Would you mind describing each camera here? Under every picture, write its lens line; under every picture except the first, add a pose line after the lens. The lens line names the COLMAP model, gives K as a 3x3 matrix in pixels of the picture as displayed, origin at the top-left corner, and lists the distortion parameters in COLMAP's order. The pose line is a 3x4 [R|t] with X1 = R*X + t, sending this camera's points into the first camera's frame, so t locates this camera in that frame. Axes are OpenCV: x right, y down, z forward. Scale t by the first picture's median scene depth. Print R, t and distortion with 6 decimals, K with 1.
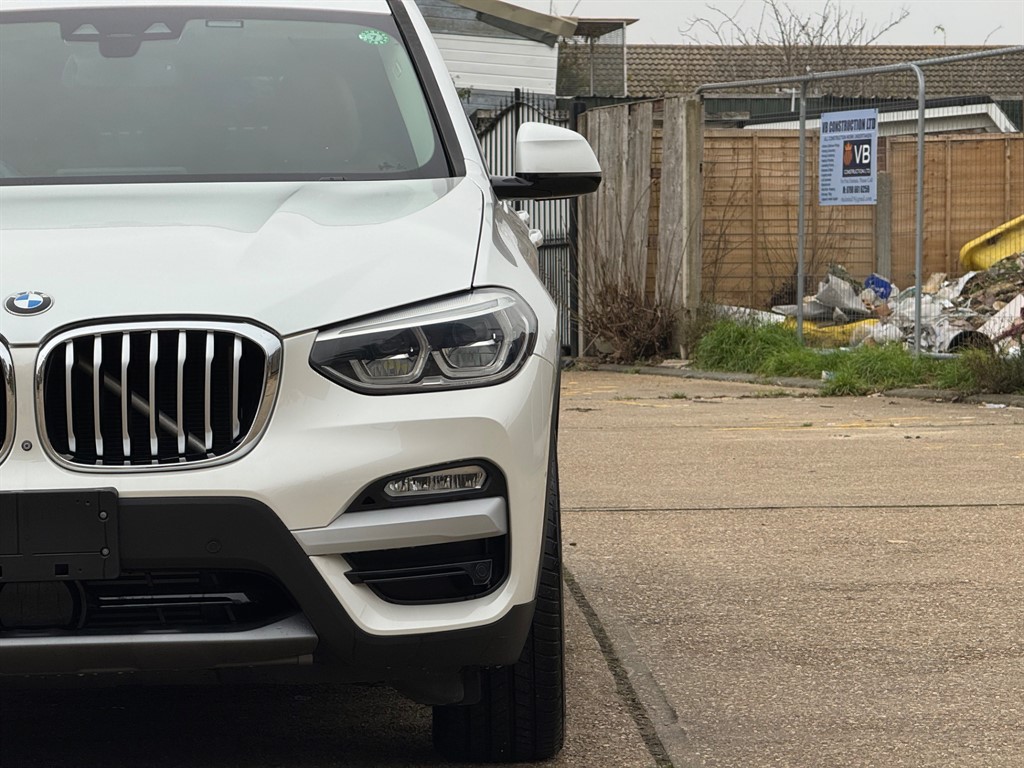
lens RADIAL K [[3593.7, 0, 512.0], [0, 3593.7, 384.0], [0, 0, 1]] dist [0.181804, 1.189505]
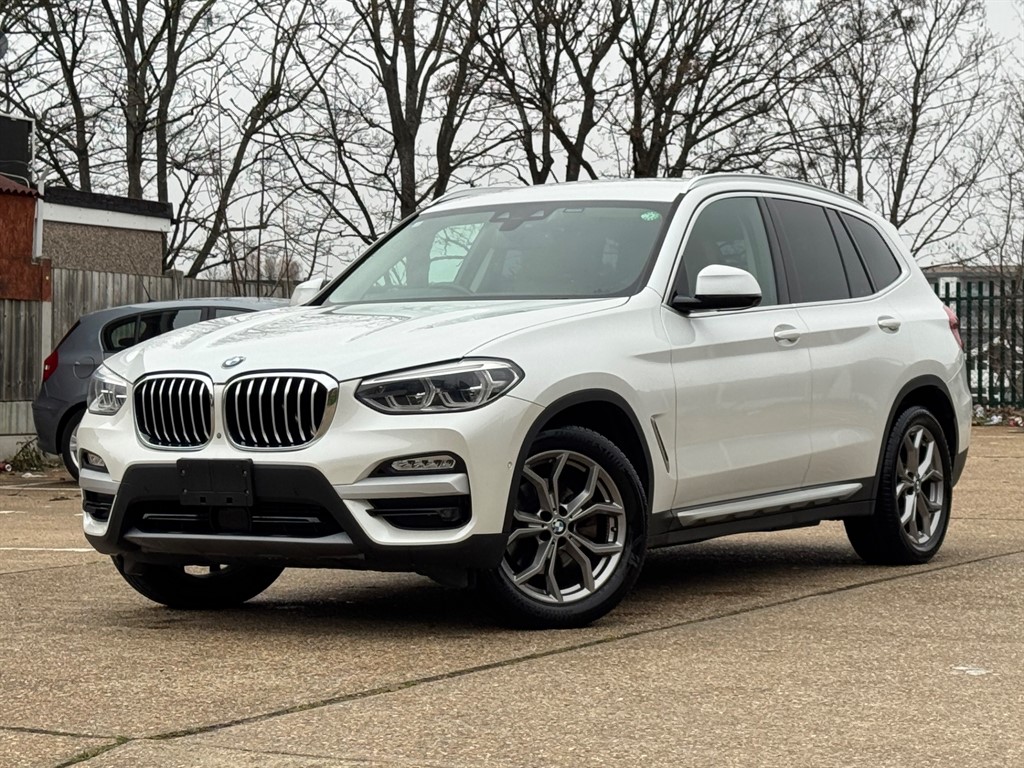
lens RADIAL K [[2501.3, 0, 512.0], [0, 2501.3, 384.0], [0, 0, 1]] dist [0.140406, 0.351073]
pose [[0.838490, 0.016644, -0.544663, 0.454420], [-0.030628, 0.999393, -0.016611, 0.004377], [0.544056, 0.030610, 0.838490, -0.026315]]
